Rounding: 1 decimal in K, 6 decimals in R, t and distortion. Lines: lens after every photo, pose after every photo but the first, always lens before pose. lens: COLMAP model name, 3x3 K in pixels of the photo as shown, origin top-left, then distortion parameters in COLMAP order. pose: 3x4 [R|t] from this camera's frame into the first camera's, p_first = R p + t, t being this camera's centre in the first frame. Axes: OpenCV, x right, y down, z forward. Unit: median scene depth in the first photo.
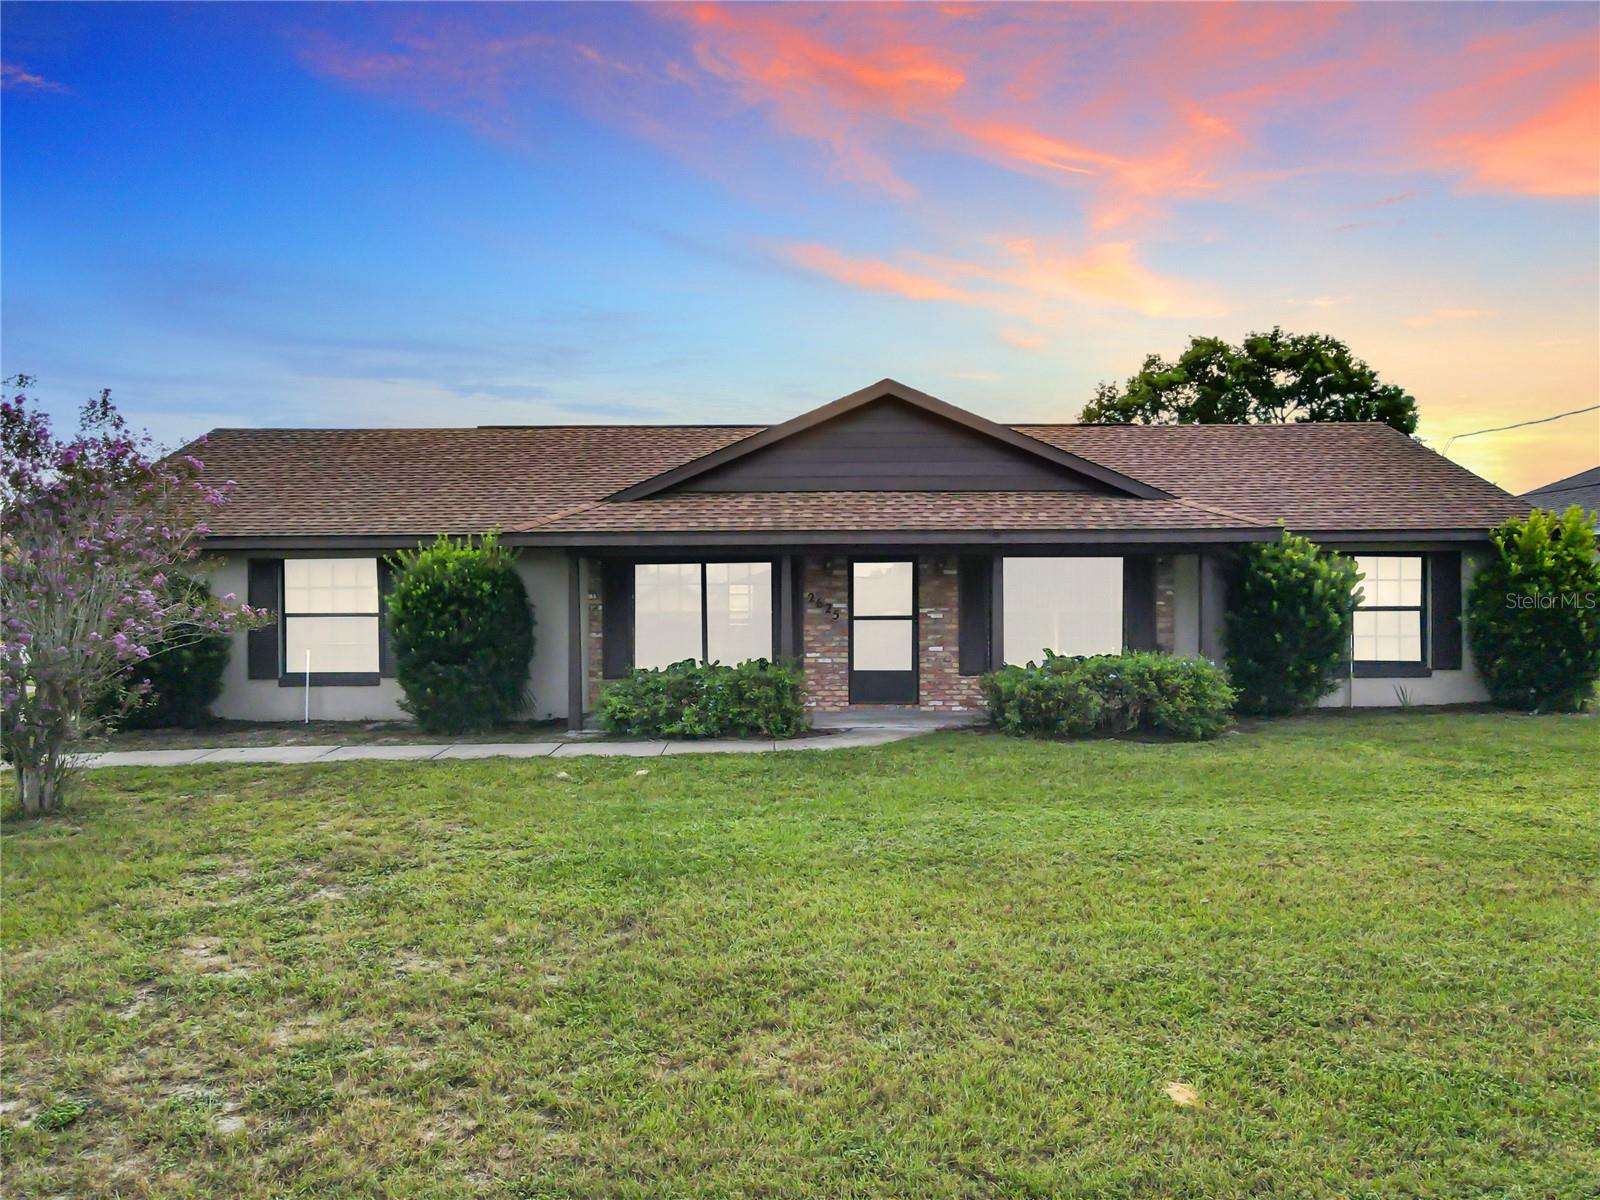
lens RADIAL K [[1178.1, 0, 805.0], [0, 1178.1, 598.4], [0, 0, 1]] dist [0.018558, 0.004791]
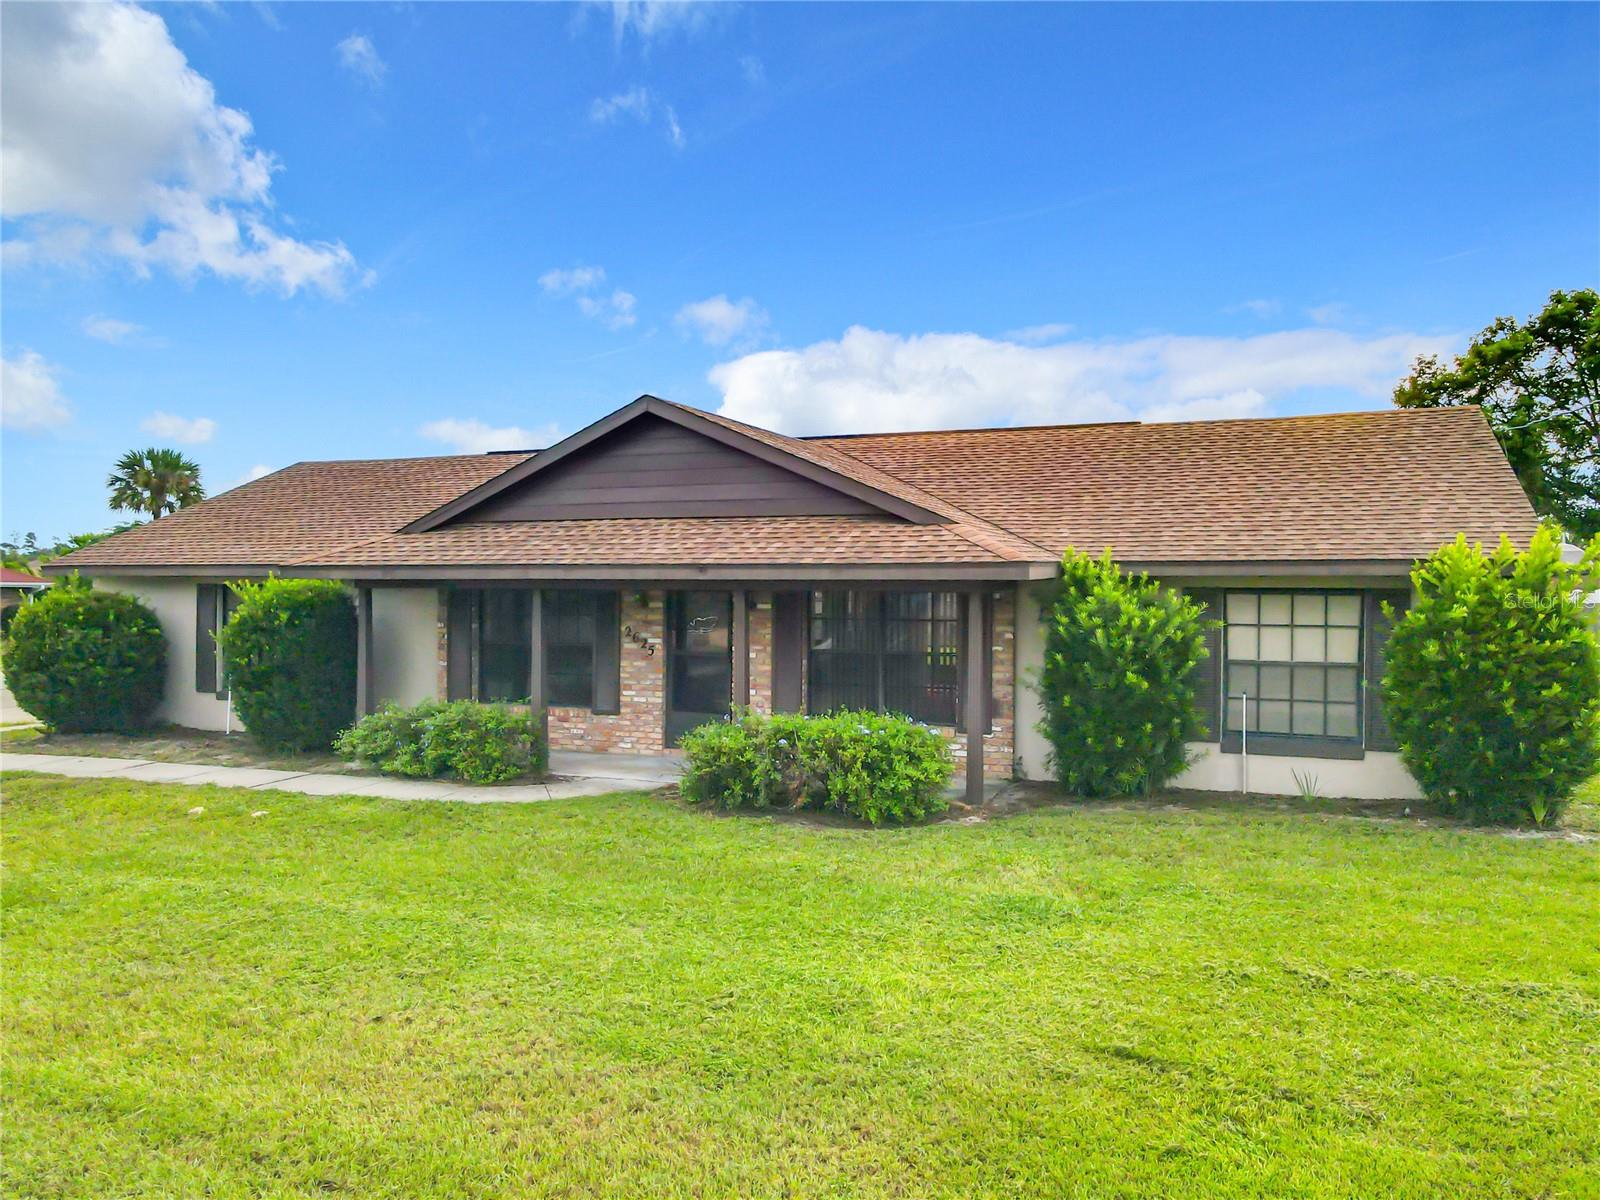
lens RADIAL K [[1178.1, 0, 805.0], [0, 1178.1, 598.4], [0, 0, 1]] dist [0.018558, 0.004791]
pose [[0.922403, 0.013730, -0.385986, 0.531324], [-0.013557, 0.999903, 0.003171, -0.033961], [0.385992, 0.002308, 0.922499, 0.206748]]
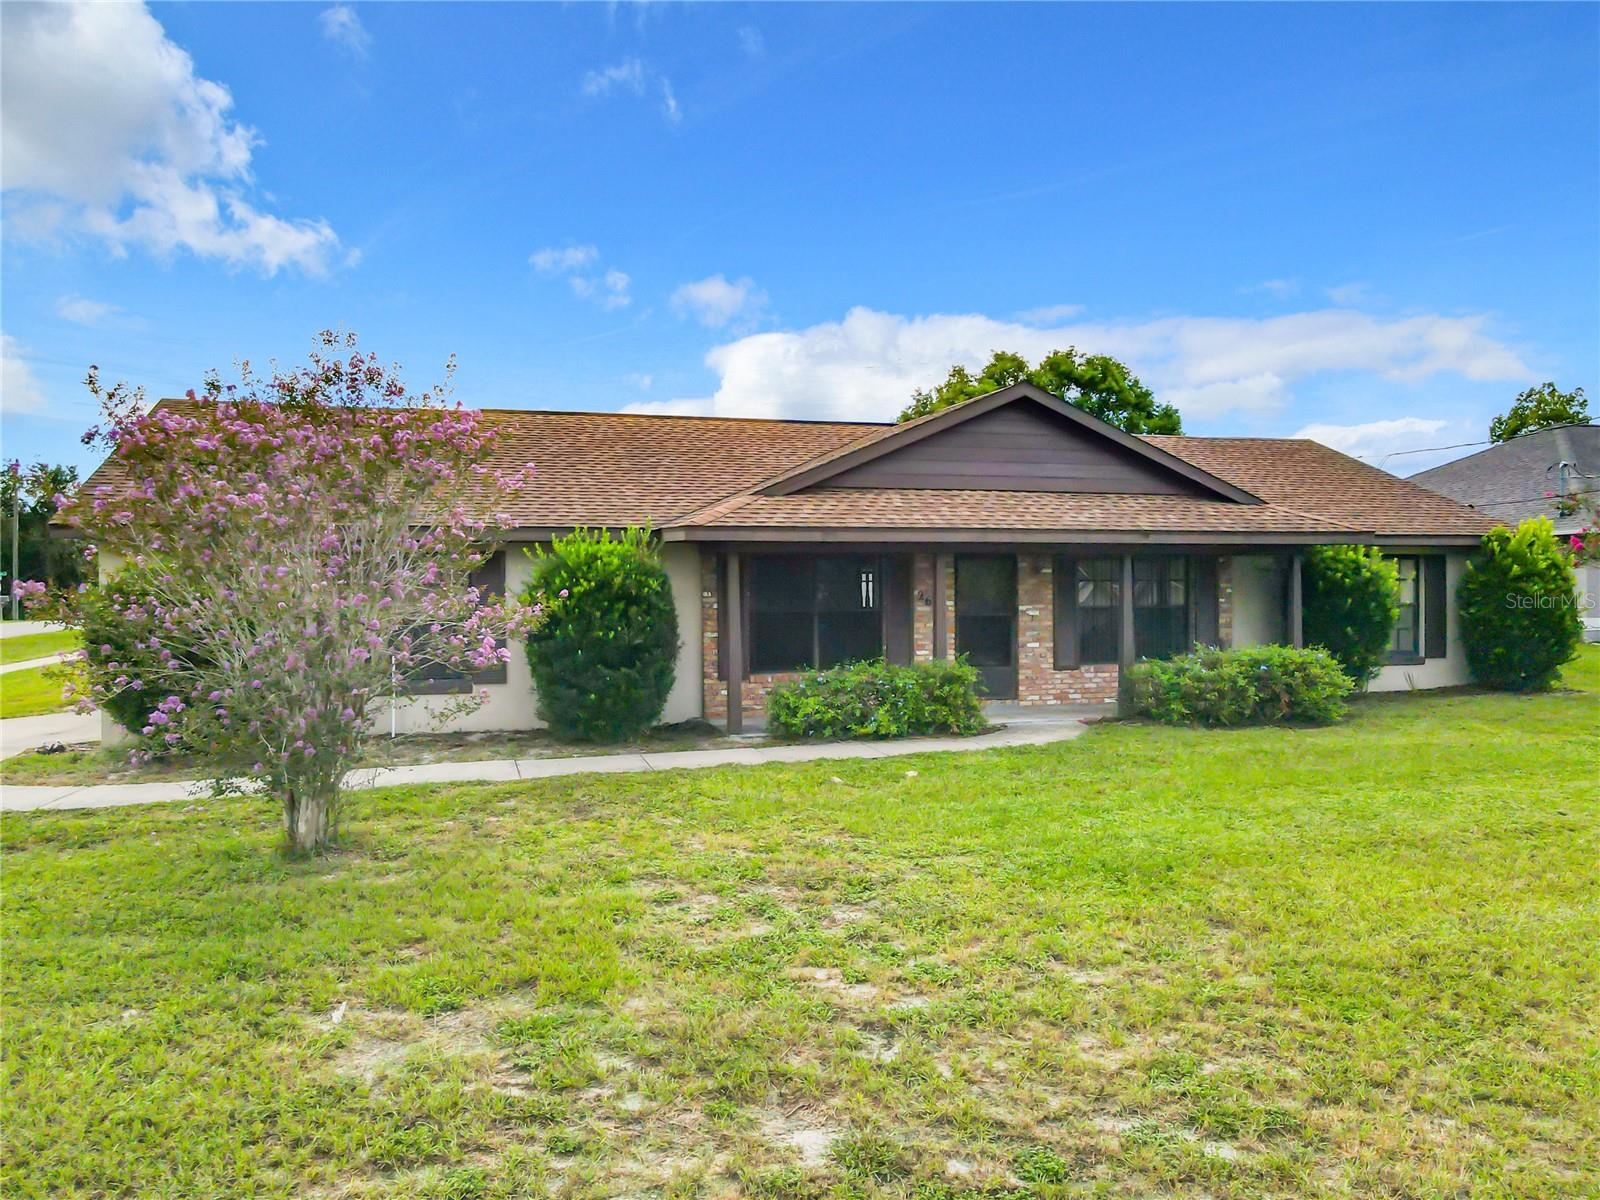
lens RADIAL K [[1178.1, 0, 805.0], [0, 1178.1, 598.4], [0, 0, 1]] dist [0.018558, 0.004791]
pose [[0.962161, -0.001486, 0.272477, -0.388963], [0.001099, 0.999998, 0.001571, 0.000347], [-0.272479, -0.001212, 0.962161, 0.067402]]
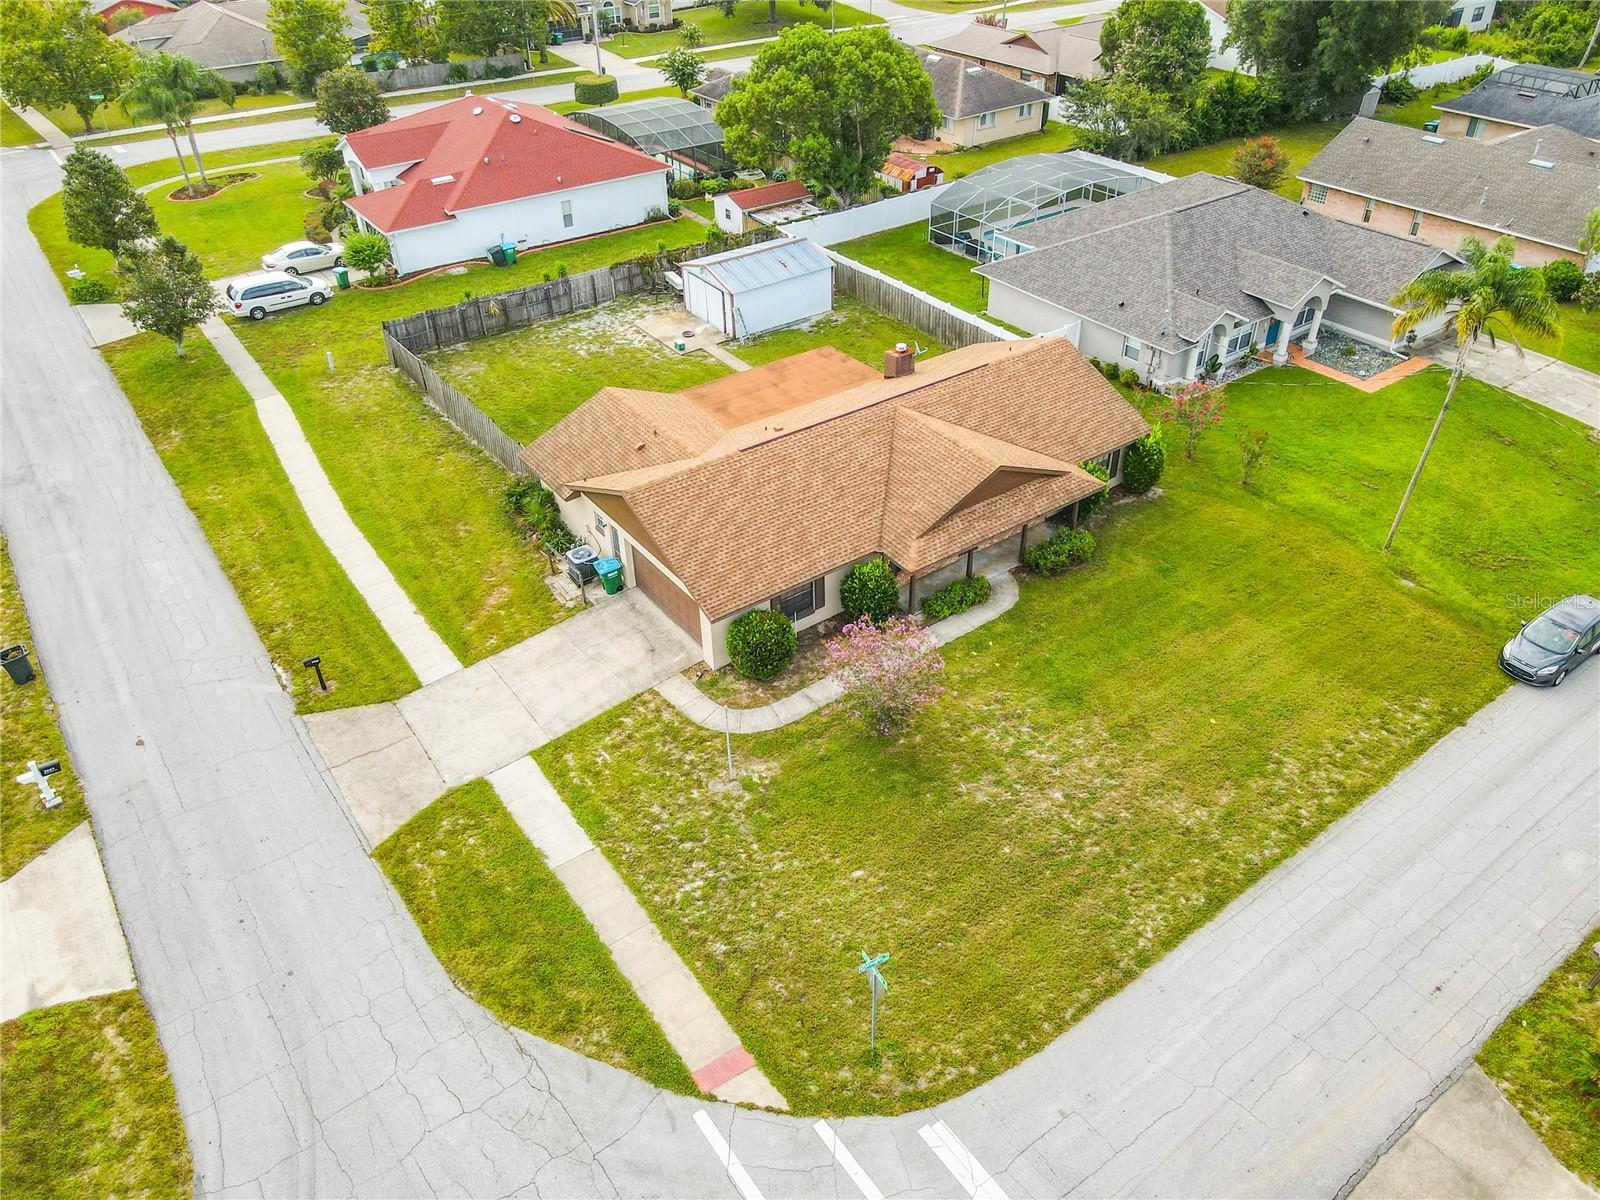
lens RADIAL K [[1178.1, 0, 805.0], [0, 1178.1, 598.4], [0, 0, 1]] dist [0.018558, 0.004791]
pose [[0.814405, -0.340269, 0.470065, -1.636359], [0.003958, 0.813281, 0.581858, -1.480874], [-0.580283, -0.472008, 0.663687, -0.649397]]
